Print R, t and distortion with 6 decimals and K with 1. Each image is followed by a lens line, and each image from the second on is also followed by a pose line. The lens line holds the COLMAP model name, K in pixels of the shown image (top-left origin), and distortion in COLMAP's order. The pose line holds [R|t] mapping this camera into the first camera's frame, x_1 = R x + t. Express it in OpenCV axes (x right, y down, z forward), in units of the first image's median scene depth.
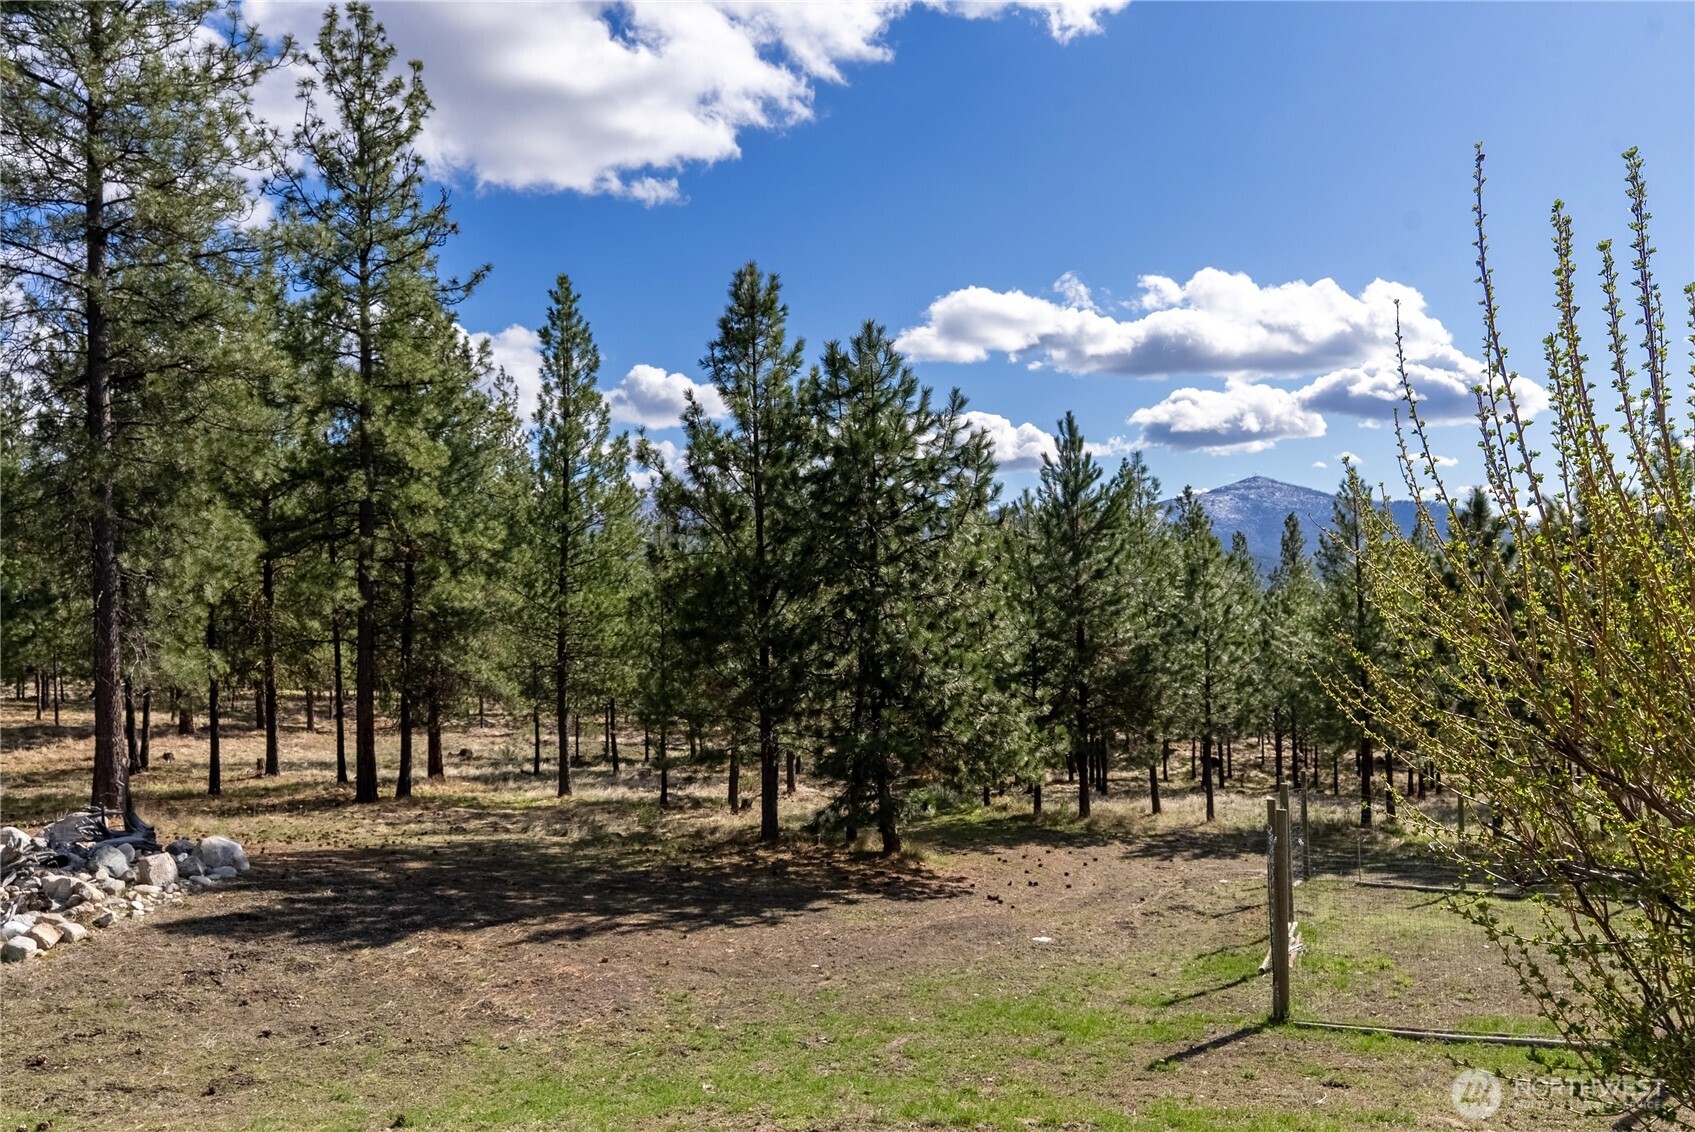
lens RADIAL K [[1260.2, 0, 847.3], [0, 1260.2, 562.1], [0, 0, 1]] dist [0.009256, -0.004420]
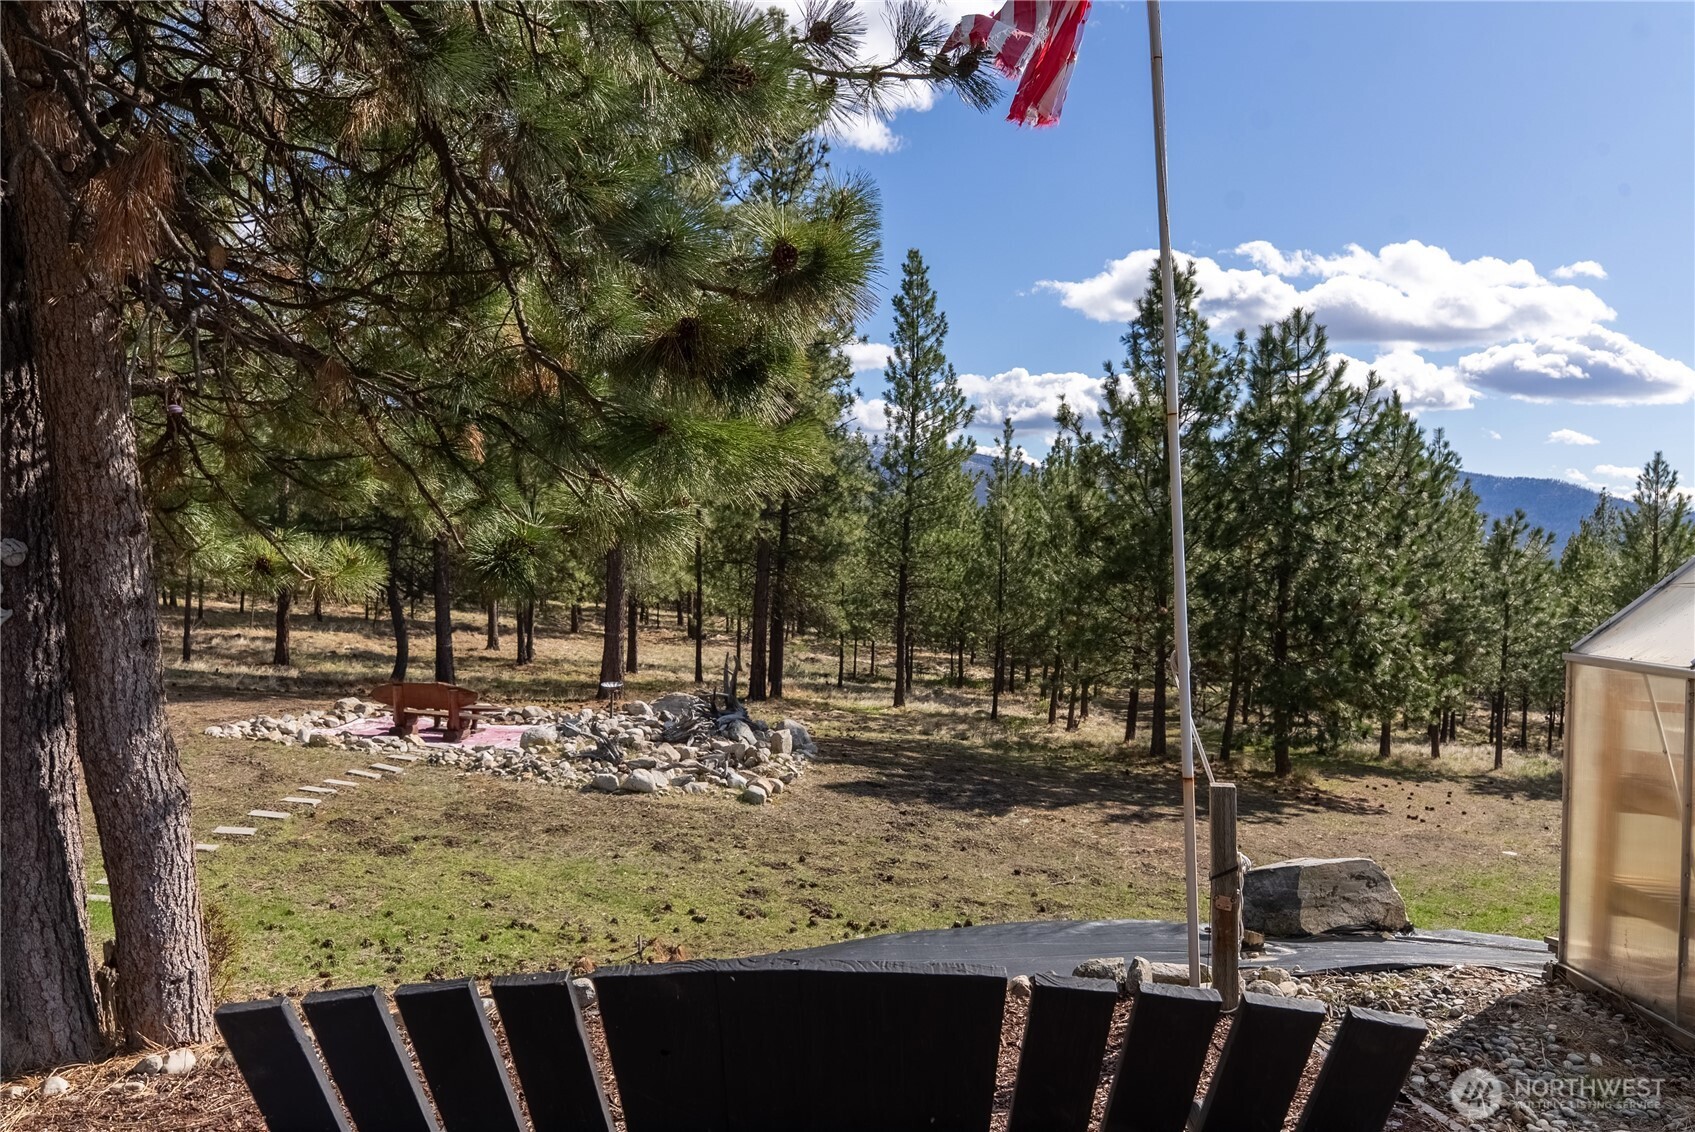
lens RADIAL K [[1168.5, 0, 846.8], [0, 1168.5, 568.3], [0, 0, 1]] dist [-0.007806, -0.009734]
pose [[0.993121, 0.053485, -0.104161, -0.180107], [-0.047758, 0.997247, 0.056720, 0.001158], [0.106908, -0.051356, 0.992942, -0.064615]]
